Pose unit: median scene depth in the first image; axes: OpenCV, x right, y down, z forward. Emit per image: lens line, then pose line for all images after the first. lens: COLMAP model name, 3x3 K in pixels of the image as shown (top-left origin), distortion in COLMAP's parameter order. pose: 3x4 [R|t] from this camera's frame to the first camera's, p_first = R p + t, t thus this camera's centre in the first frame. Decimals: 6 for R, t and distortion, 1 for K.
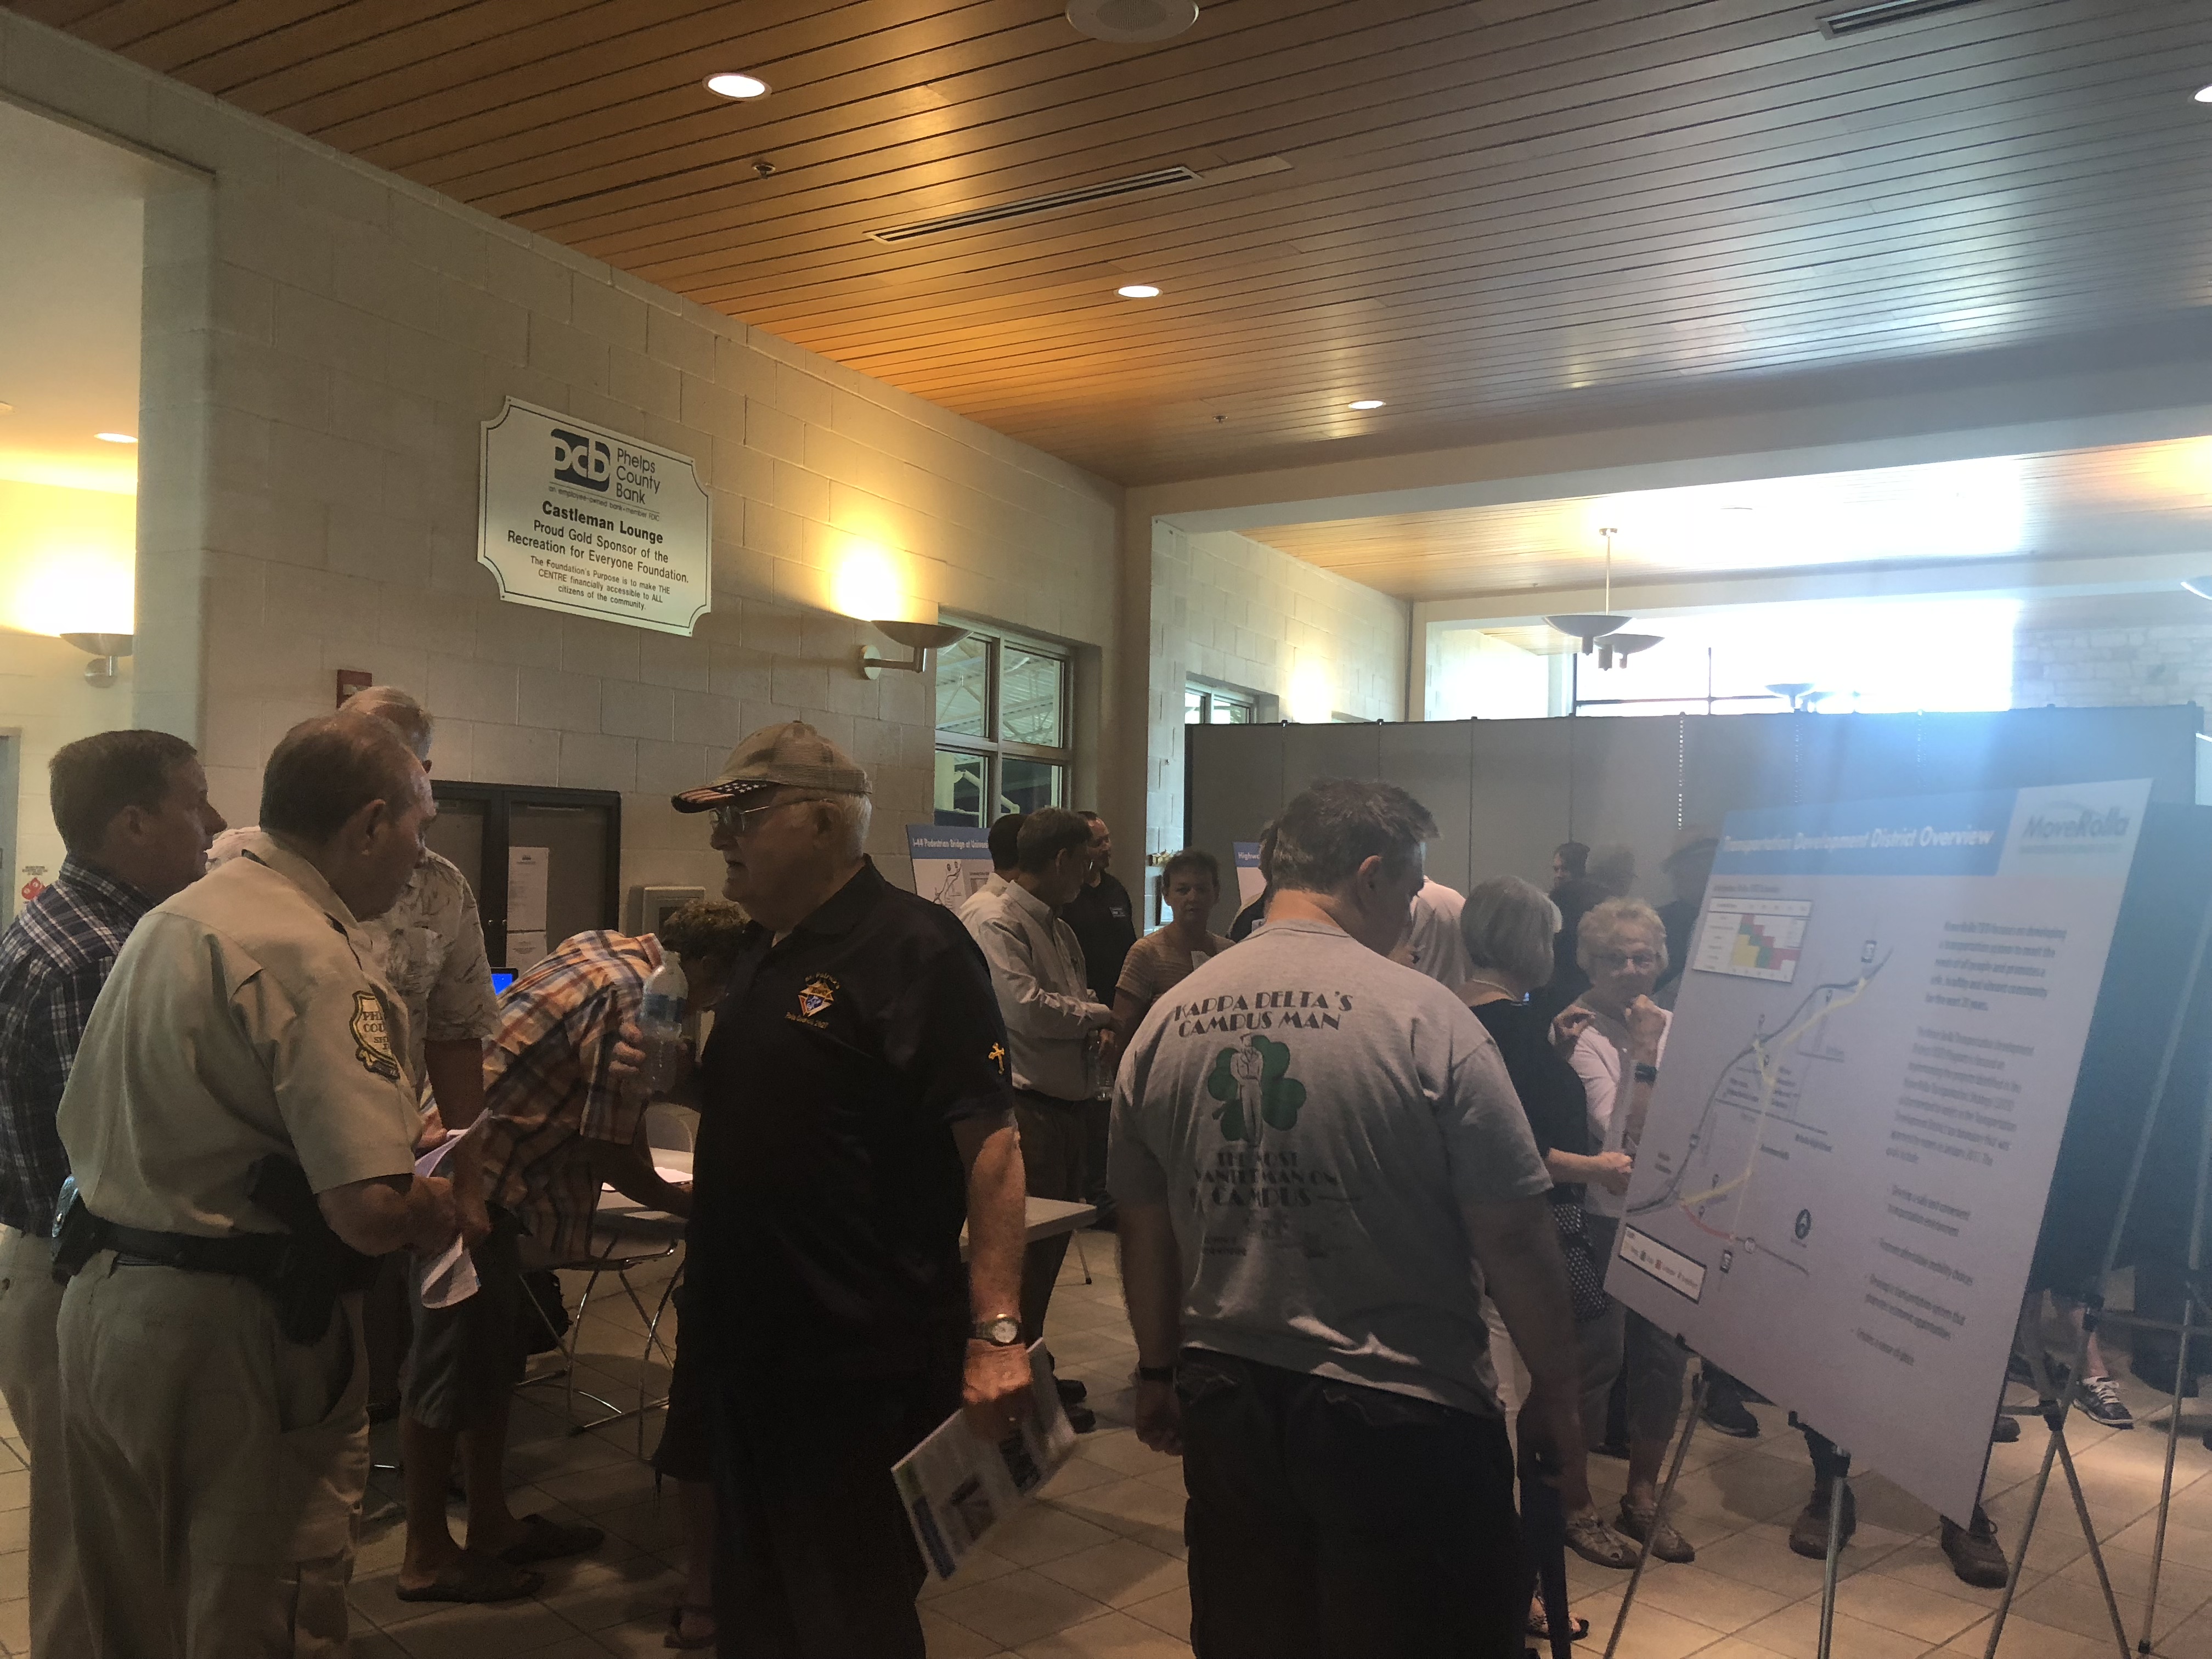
lens RADIAL K [[1783.0, 0, 1083.1], [0, 1783.0, 821.0], [0, 0, 1]] dist [0.021923, -0.002074]
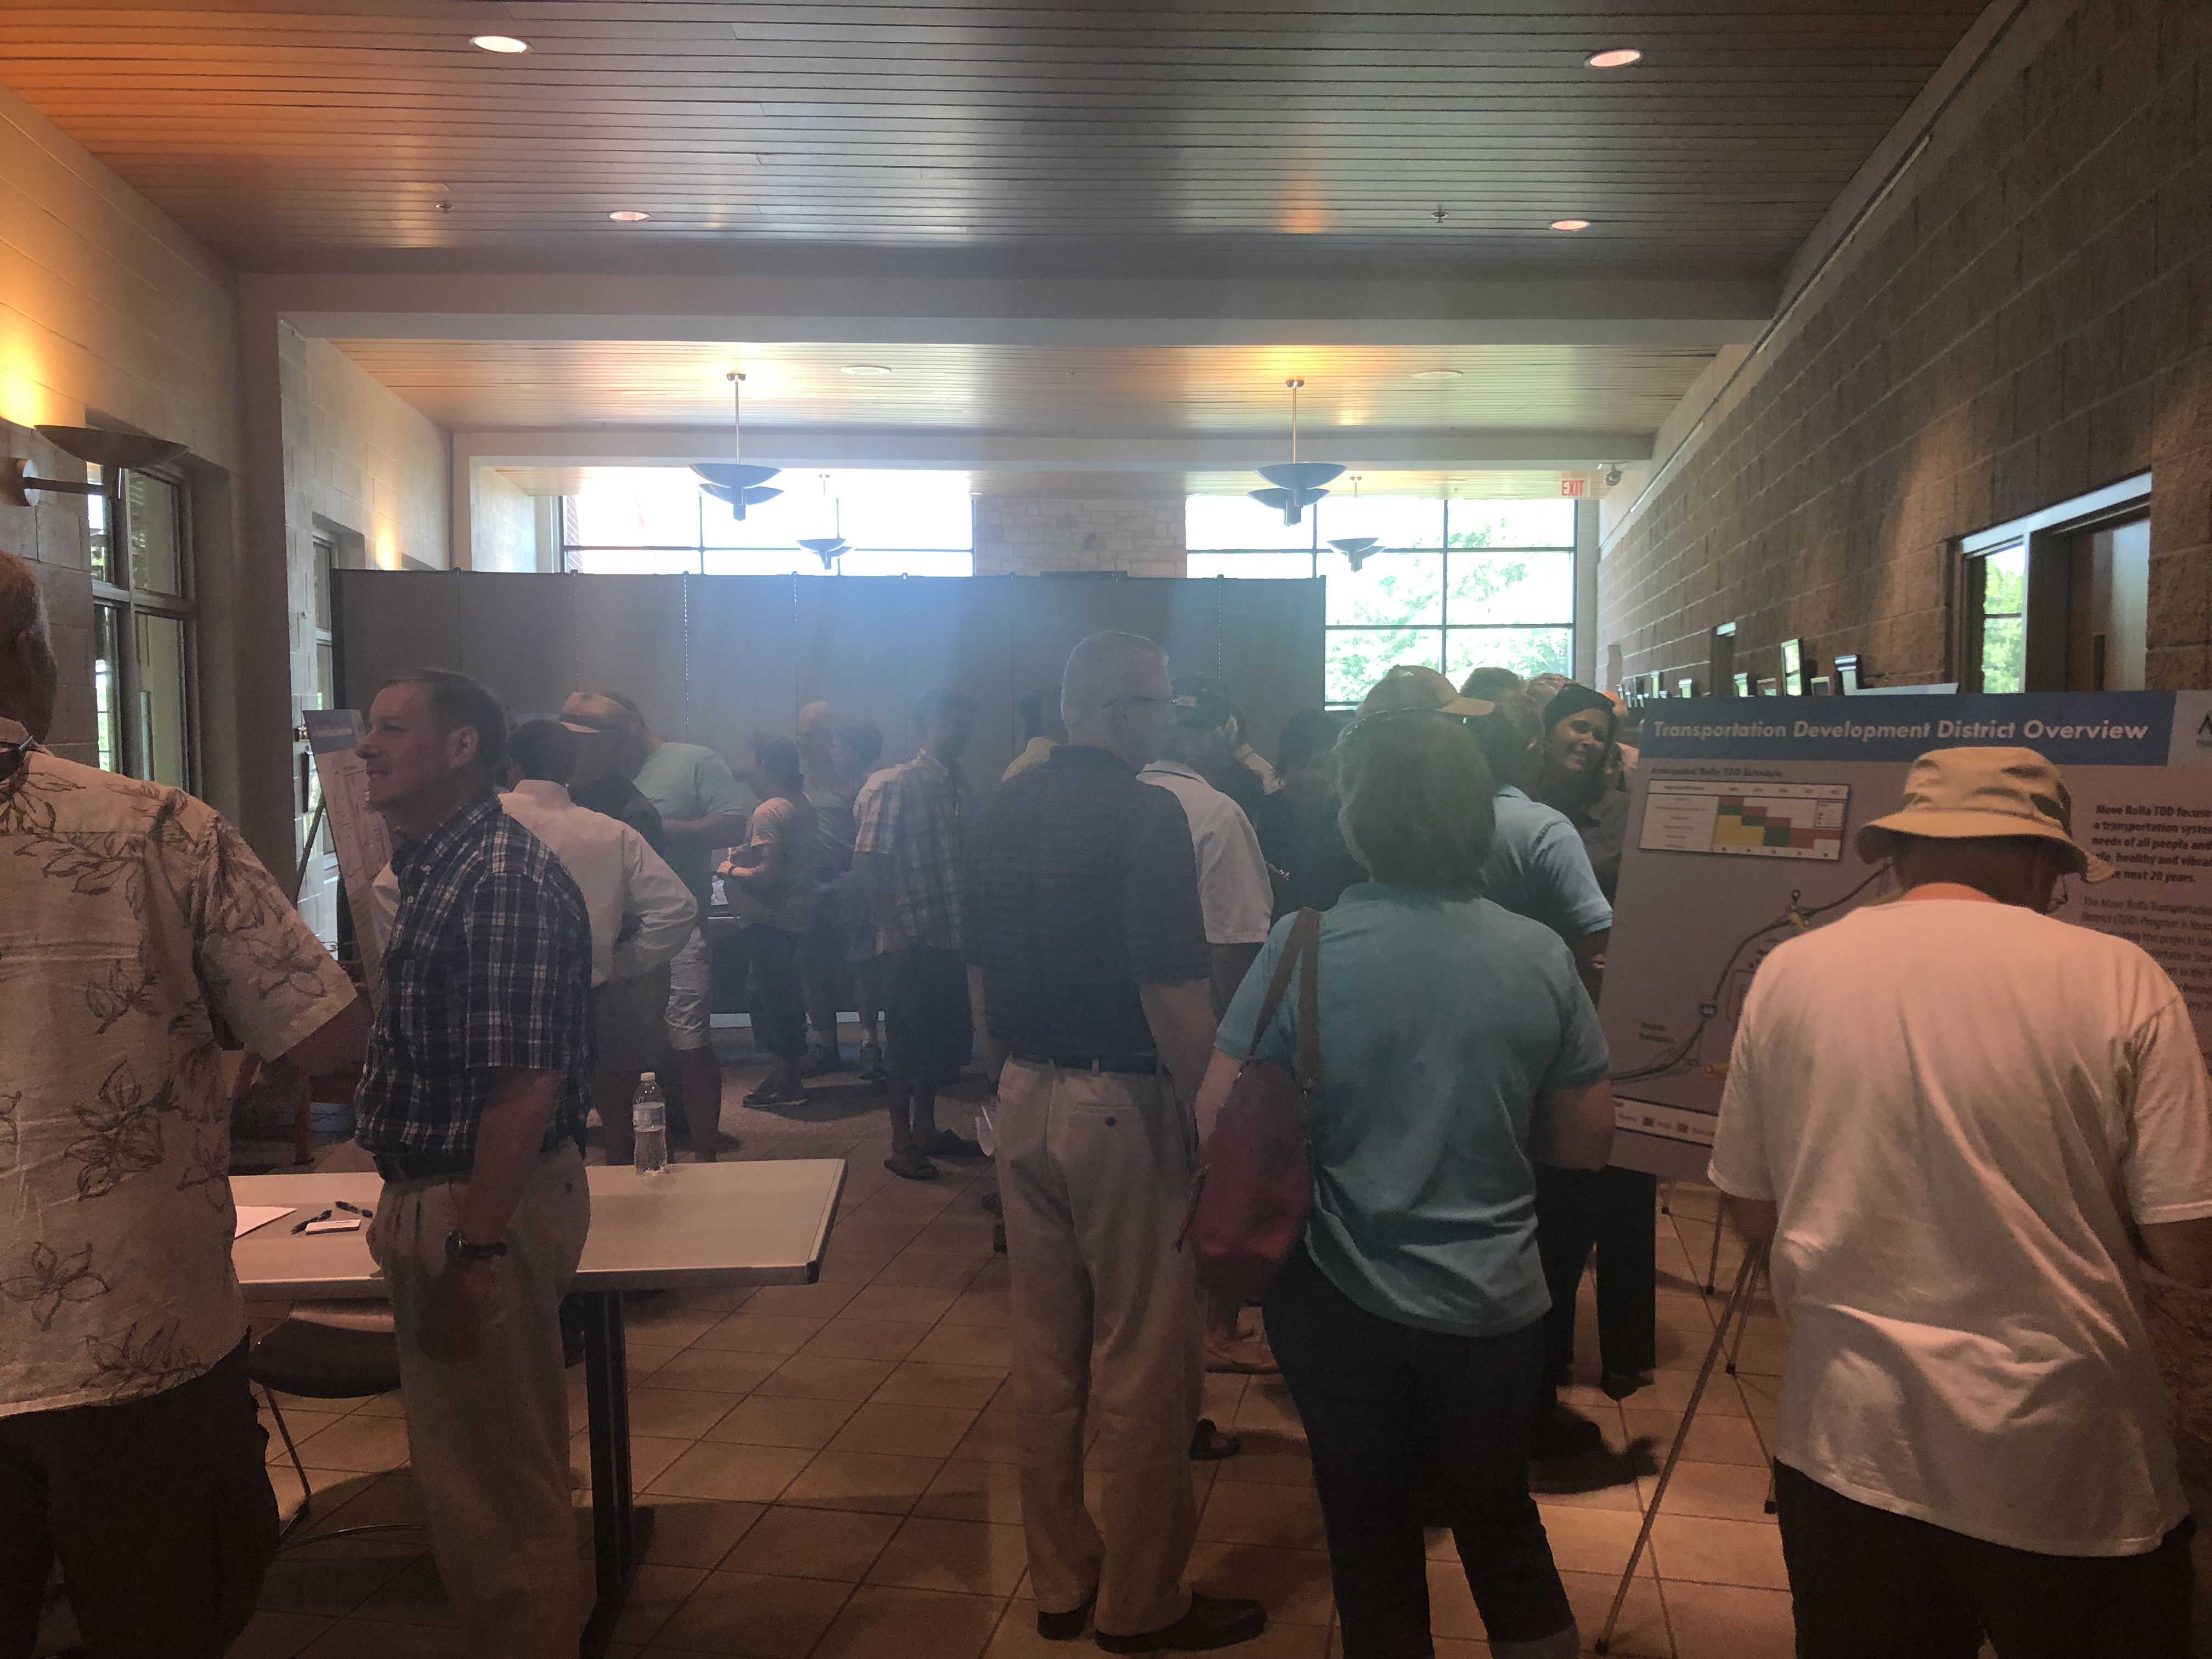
lens RADIAL K [[1783.0, 0, 1083.1], [0, 1783.0, 821.0], [0, 0, 1]] dist [0.021923, -0.002074]
pose [[0.803614, -0.061416, 0.591974, -0.166753], [0.008932, 0.995794, 0.091185, -0.010208], [-0.595084, -0.067990, 0.800783, 0.104314]]
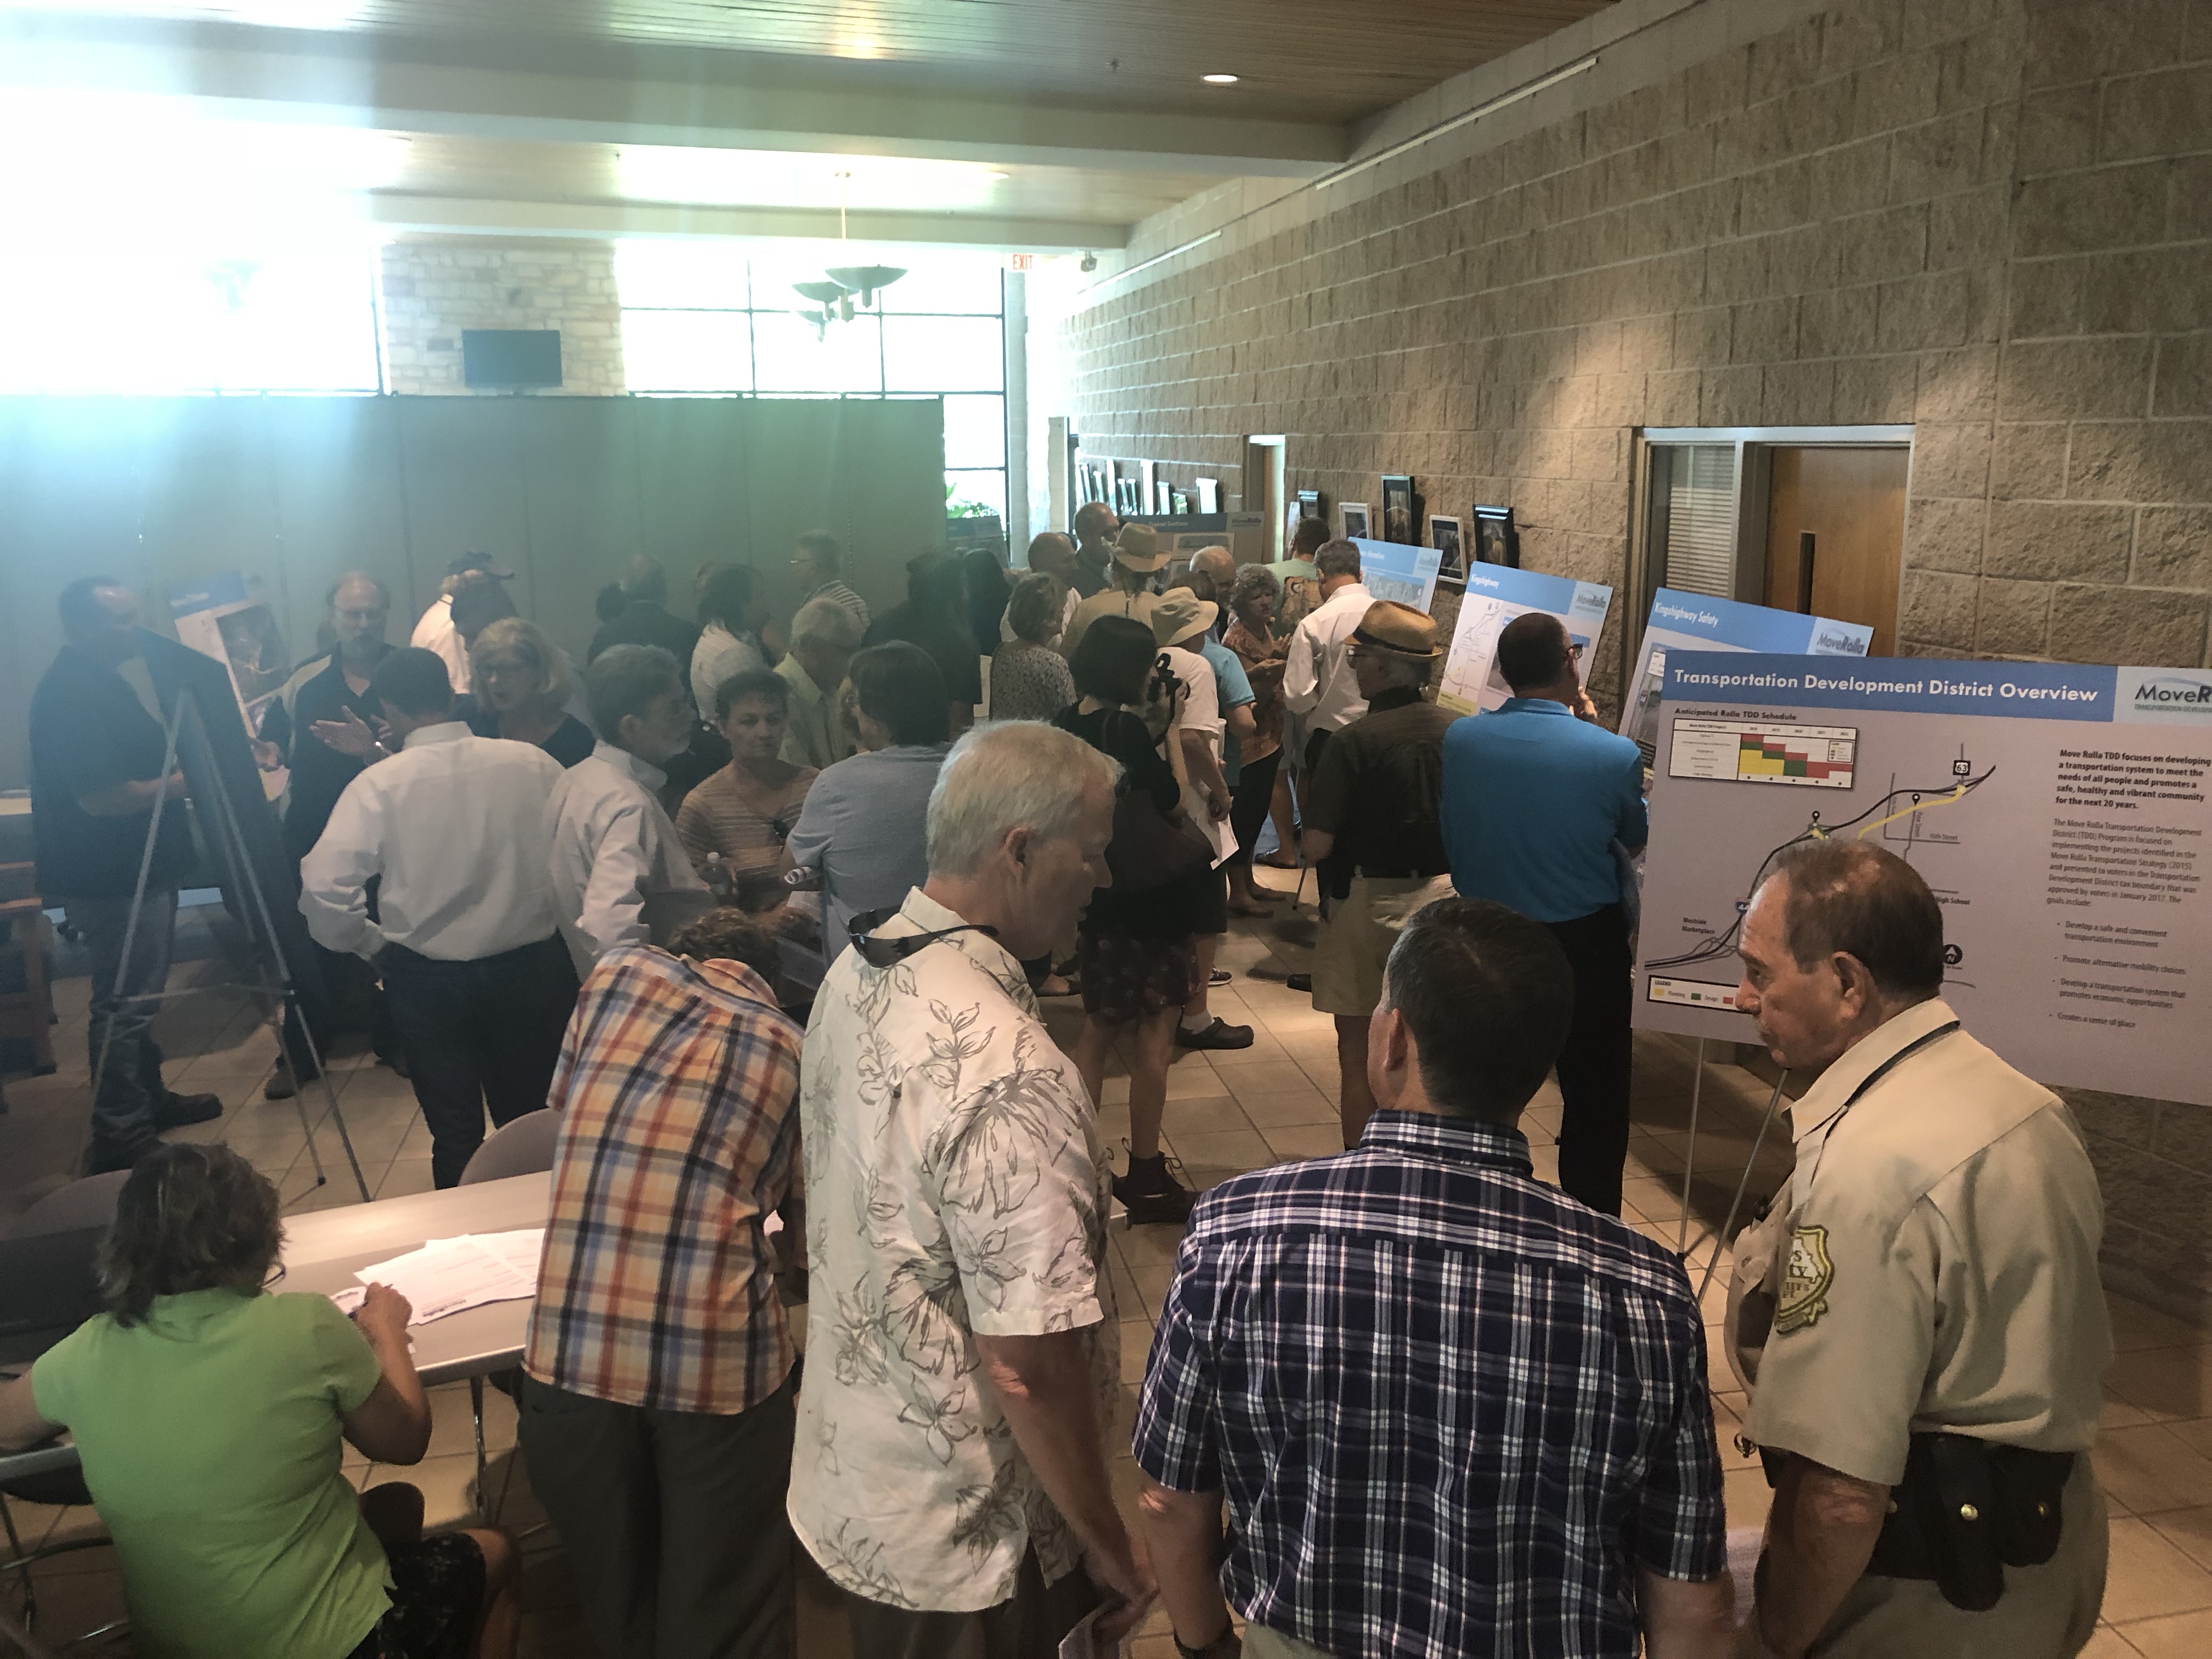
lens RADIAL K [[1796.3, 0, 1110.2], [0, 1796.3, 774.5], [0, 0, 1]] dist [0.120710, -0.124347]
pose [[0.510817, -0.185841, 0.839363, -0.295693], [0.001058, 0.976490, 0.215558, -0.061664], [-0.859689, -0.109223, 0.499004, 0.207165]]
